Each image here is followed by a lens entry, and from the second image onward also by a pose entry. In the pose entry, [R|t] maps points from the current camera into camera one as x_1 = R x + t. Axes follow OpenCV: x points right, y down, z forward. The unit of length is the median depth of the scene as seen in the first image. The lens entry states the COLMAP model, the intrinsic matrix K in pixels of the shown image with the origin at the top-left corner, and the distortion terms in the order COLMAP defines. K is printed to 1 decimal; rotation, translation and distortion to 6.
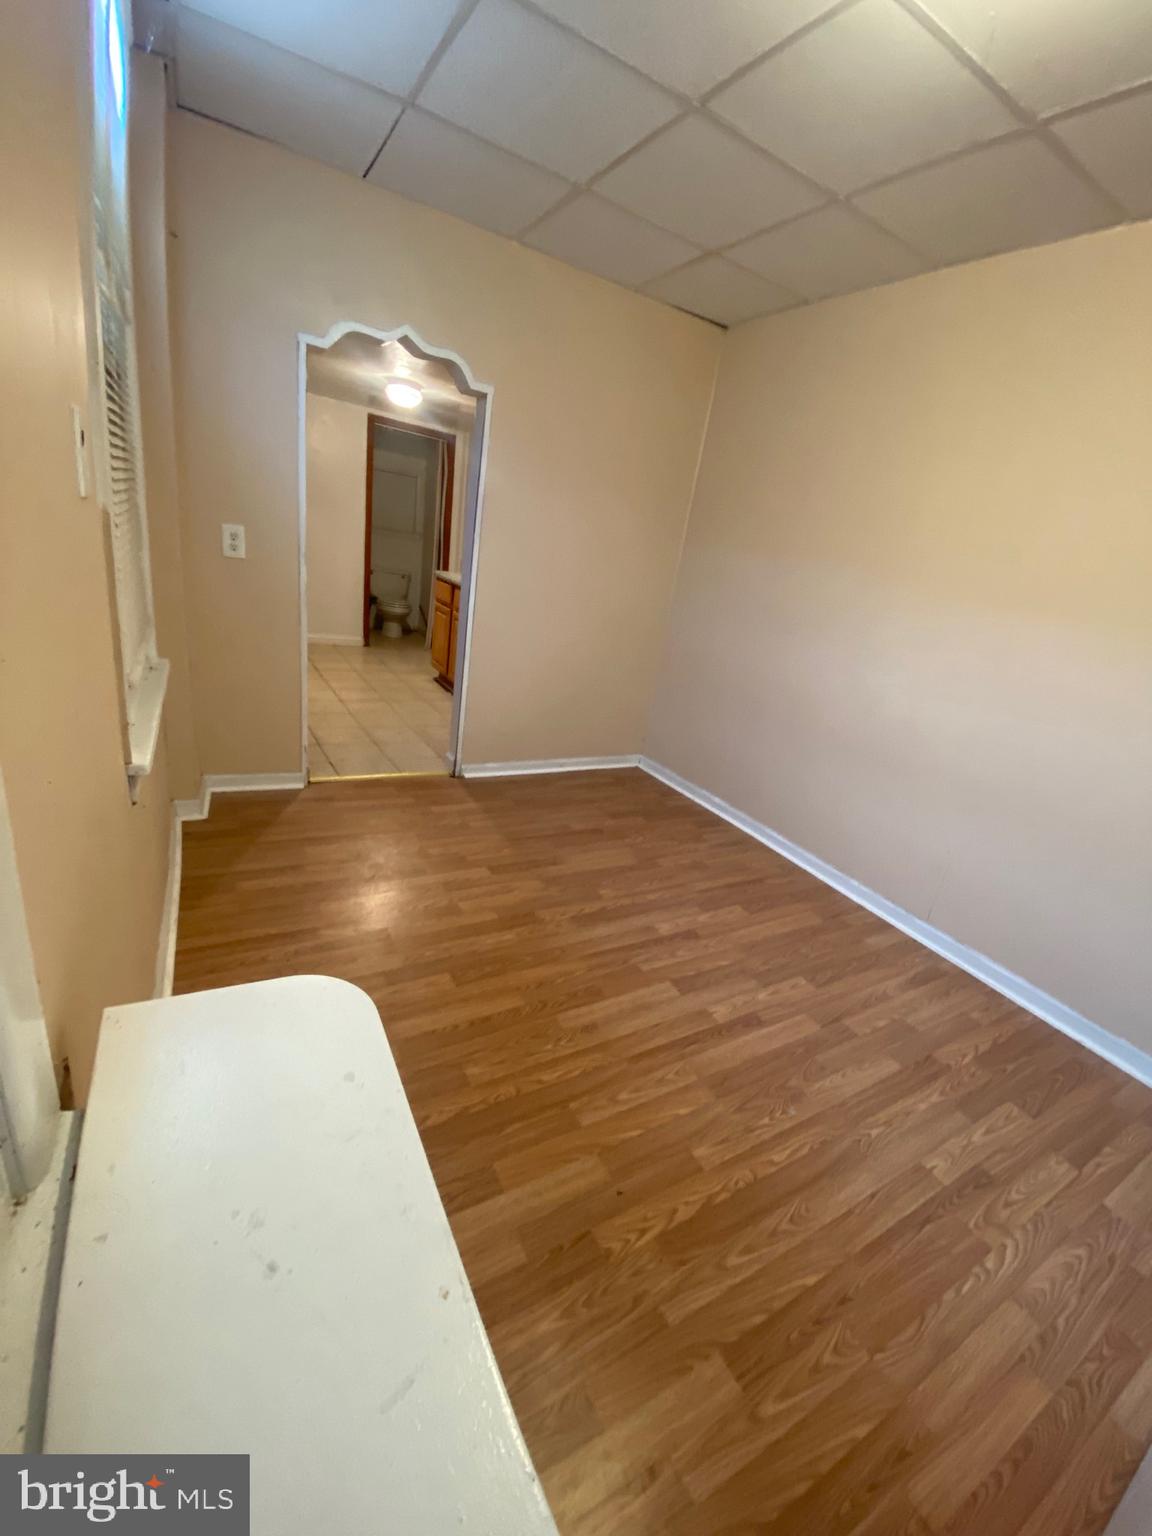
lens RADIAL K [[619.6, 0, 580.6], [0, 619.6, 767.2], [0, 0, 1]] dist [0.020758, -0.019832]
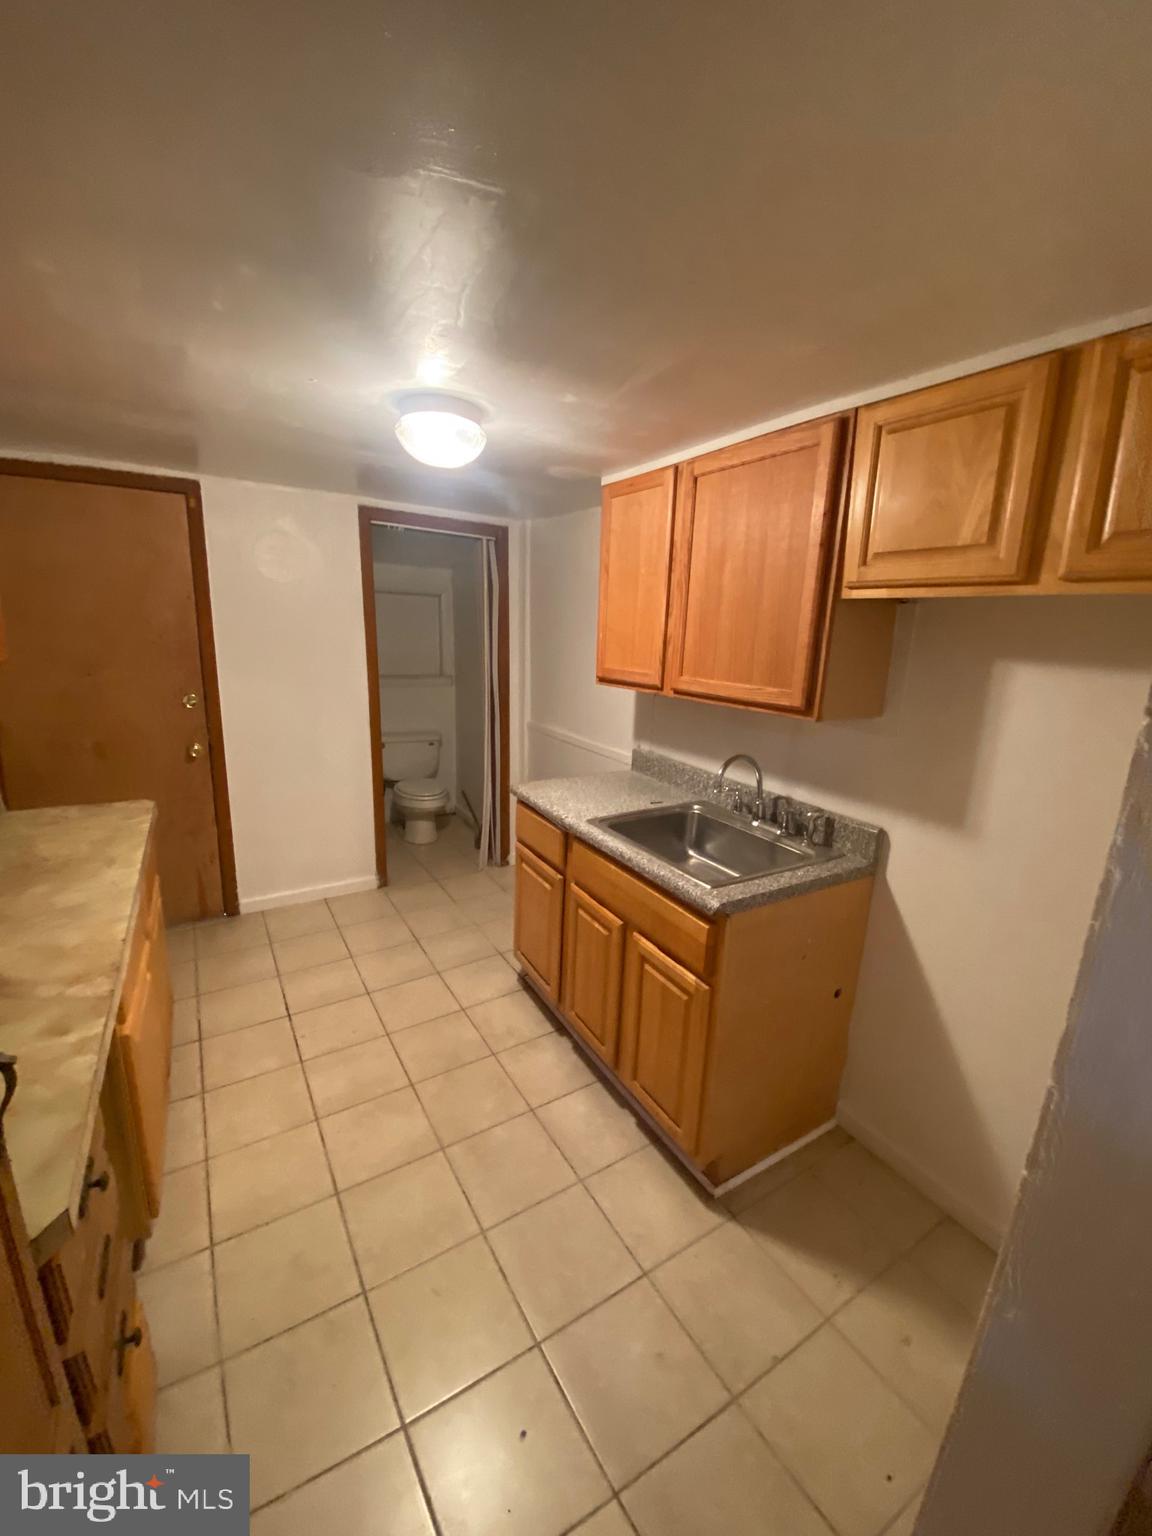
lens RADIAL K [[619.6, 0, 580.6], [0, 619.6, 767.2], [0, 0, 1]] dist [0.020758, -0.019832]
pose [[0.993707, -0.110972, -0.015226, -0.358465], [0.108664, 0.988043, -0.109374, -0.562364], [0.027181, 0.107031, 0.993884, 1.059837]]
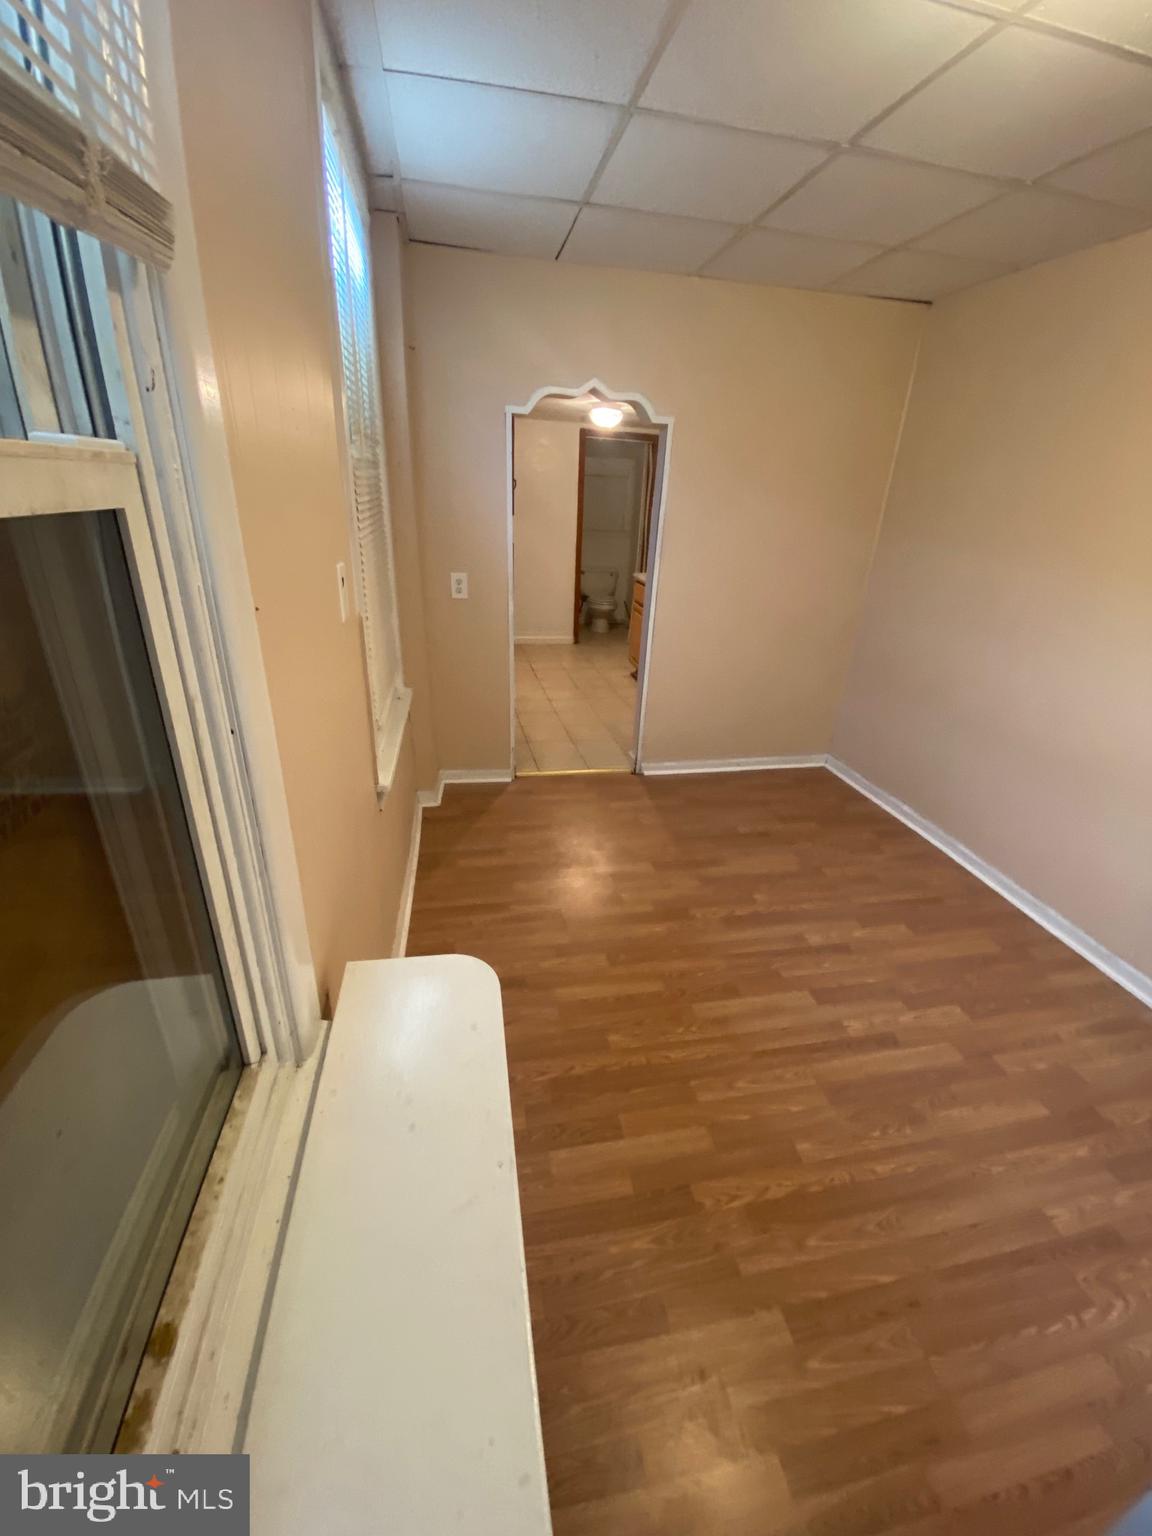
lens RADIAL K [[619.6, 0, 580.6], [0, 619.6, 767.2], [0, 0, 1]] dist [0.020758, -0.019832]
pose [[0.940036, 0.031772, -0.339592, 0.109914], [-0.017375, 0.998820, 0.045355, -0.065677], [0.340633, -0.036735, 0.939479, -0.099463]]
